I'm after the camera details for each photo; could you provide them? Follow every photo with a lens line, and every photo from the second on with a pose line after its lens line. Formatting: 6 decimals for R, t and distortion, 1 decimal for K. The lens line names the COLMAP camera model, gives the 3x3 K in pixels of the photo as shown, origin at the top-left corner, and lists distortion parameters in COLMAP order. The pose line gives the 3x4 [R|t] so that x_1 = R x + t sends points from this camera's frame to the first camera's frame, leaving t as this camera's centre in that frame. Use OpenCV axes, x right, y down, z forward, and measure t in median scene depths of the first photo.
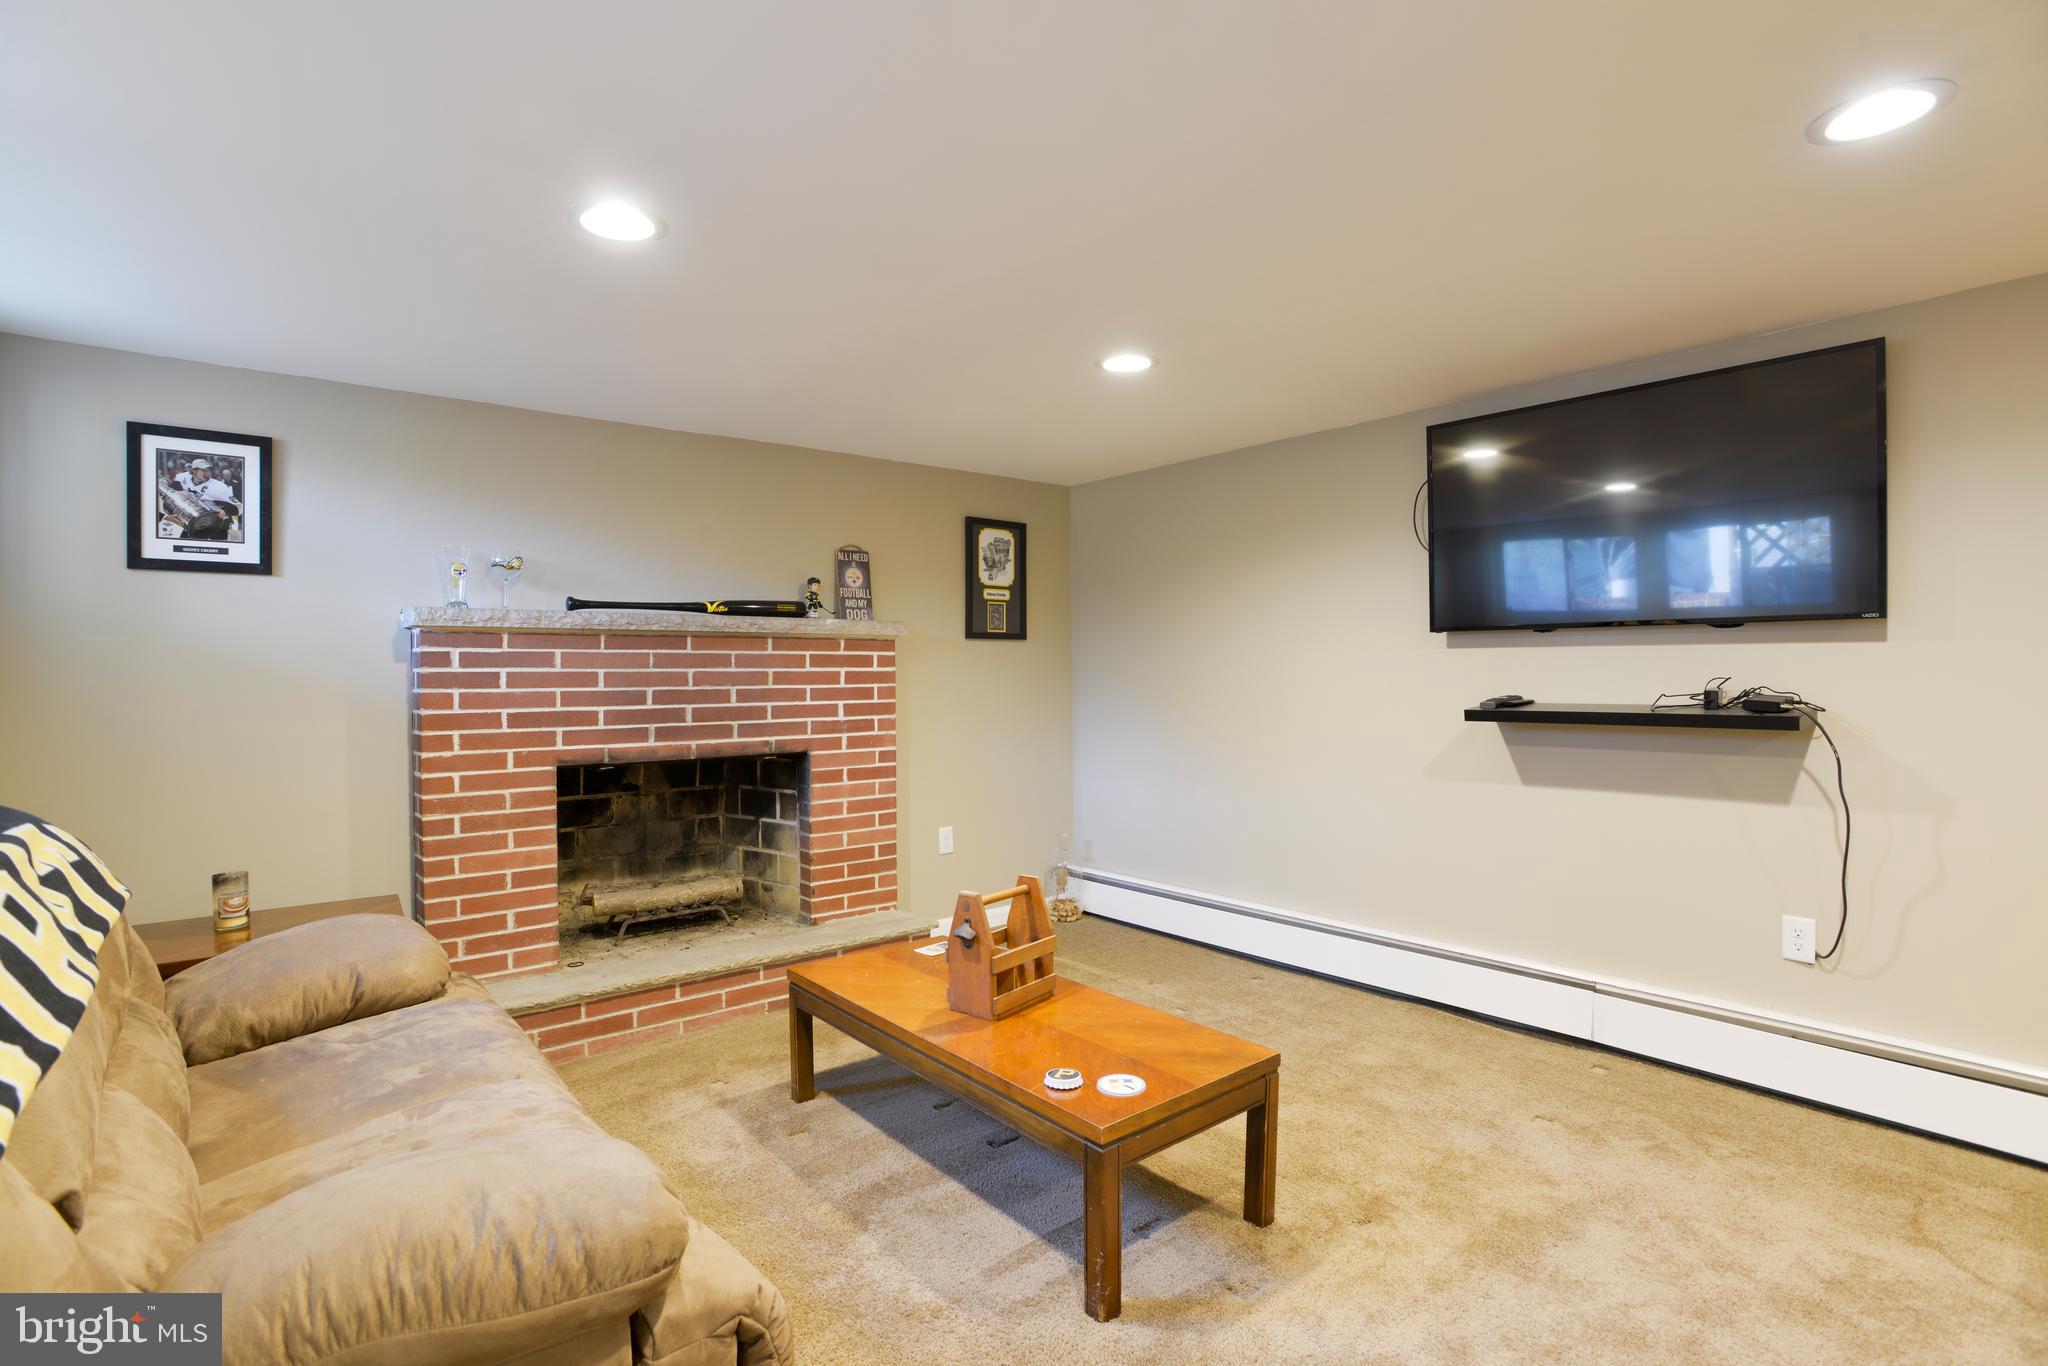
lens RADIAL K [[986.6, 0, 1024.0], [0, 986.6, 683.0], [0, 0, 1]] dist [-0.067175, 0.023610]
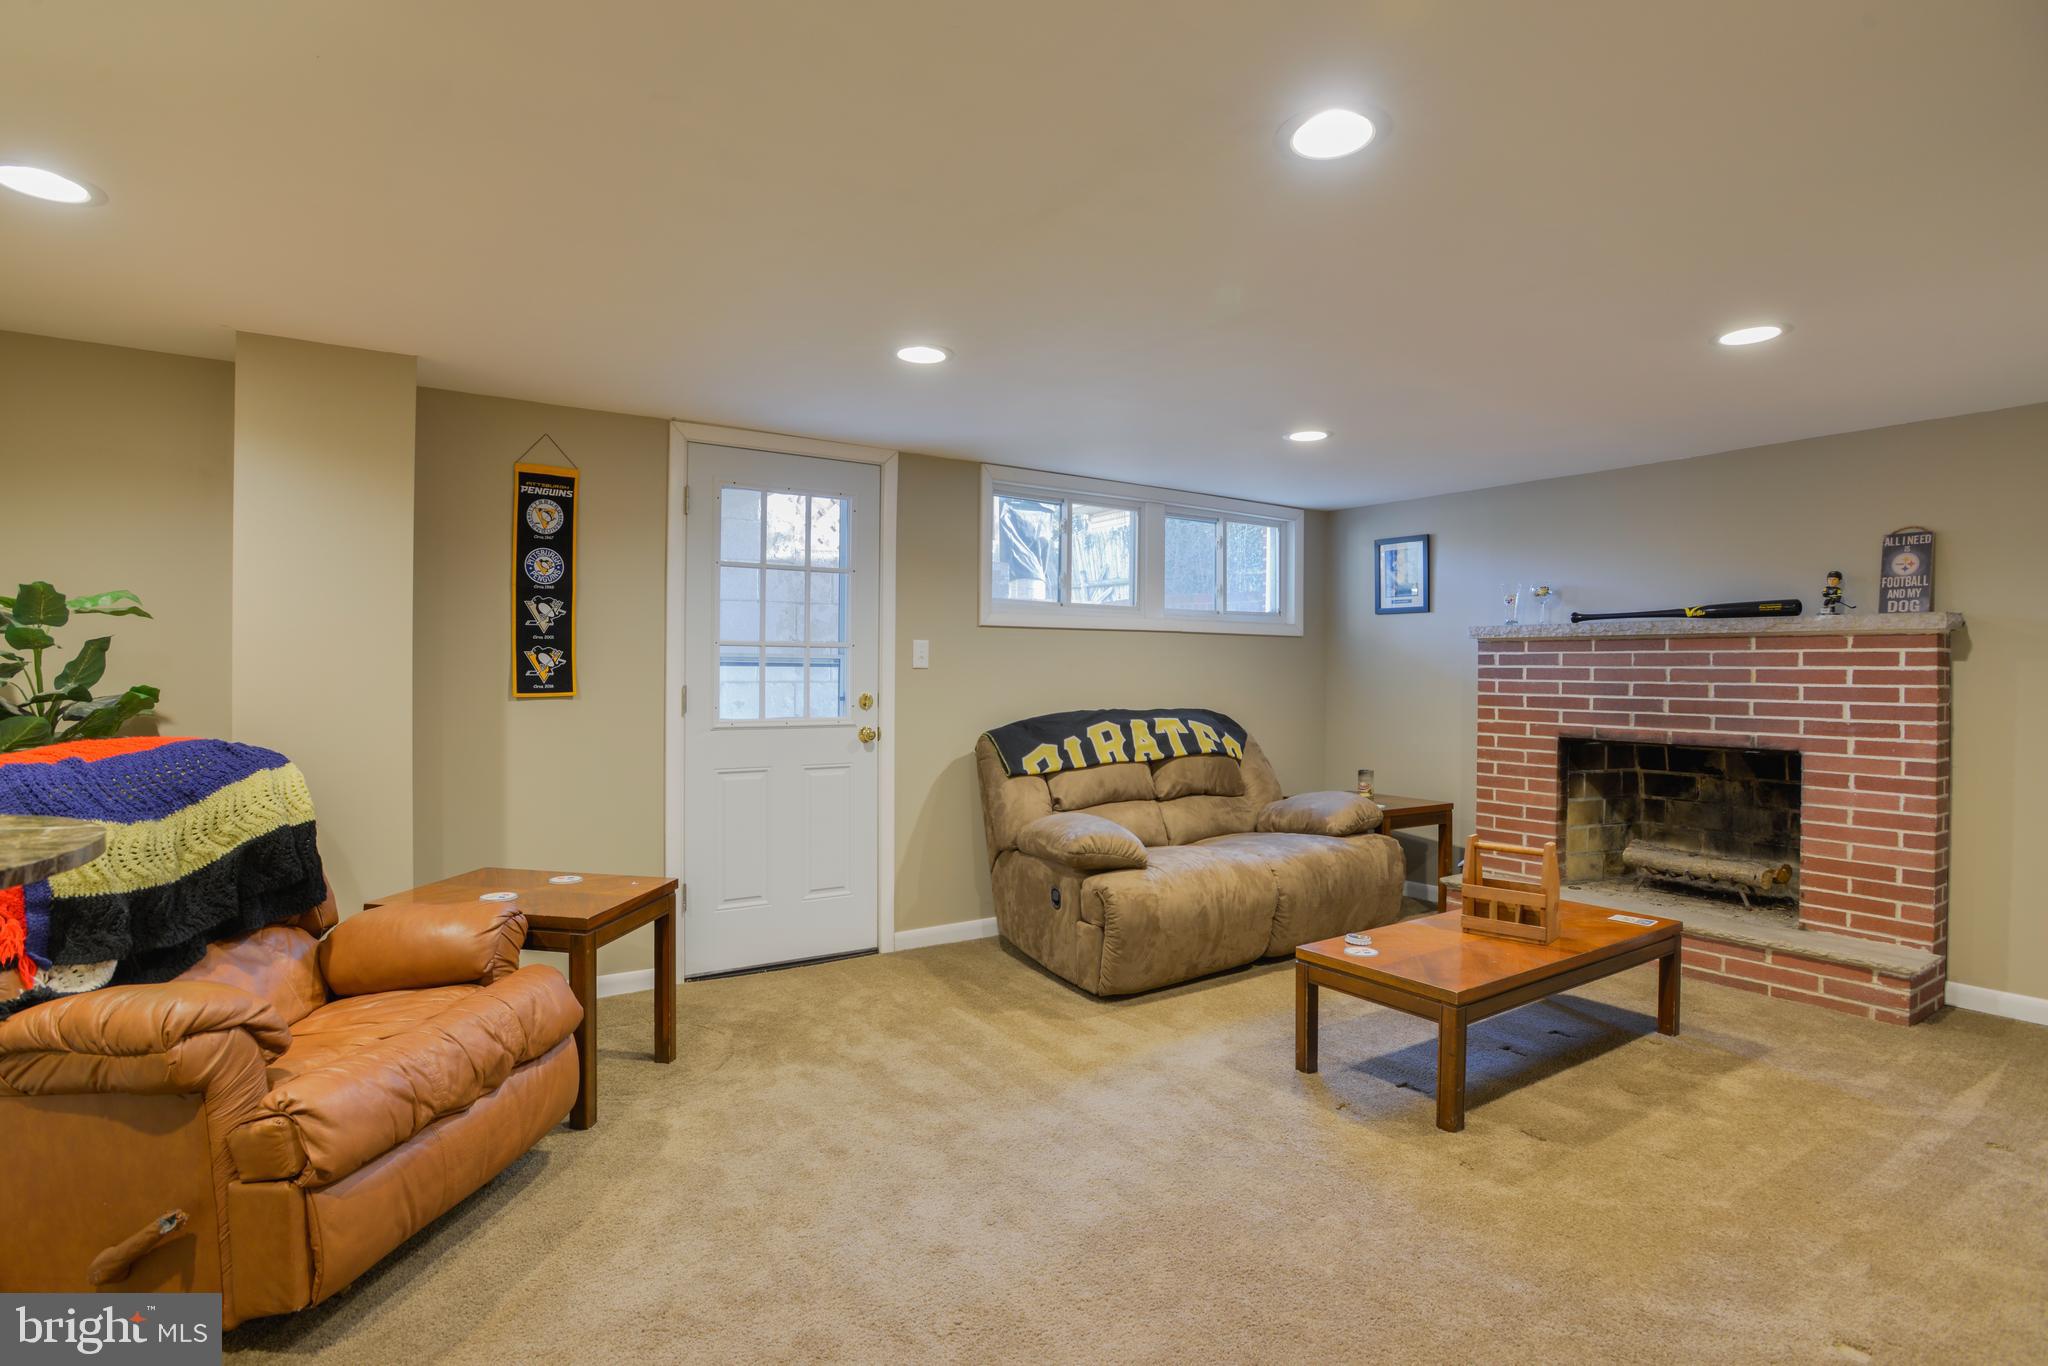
lens RADIAL K [[986.6, 0, 1024.0], [0, 986.6, 683.0], [0, 0, 1]] dist [-0.067175, 0.023610]
pose [[-0.085075, 0.021055, -0.996152, 0.840719], [-0.014201, 0.999650, 0.022342, -0.009316], [0.996273, 0.016047, -0.084746, 0.323355]]
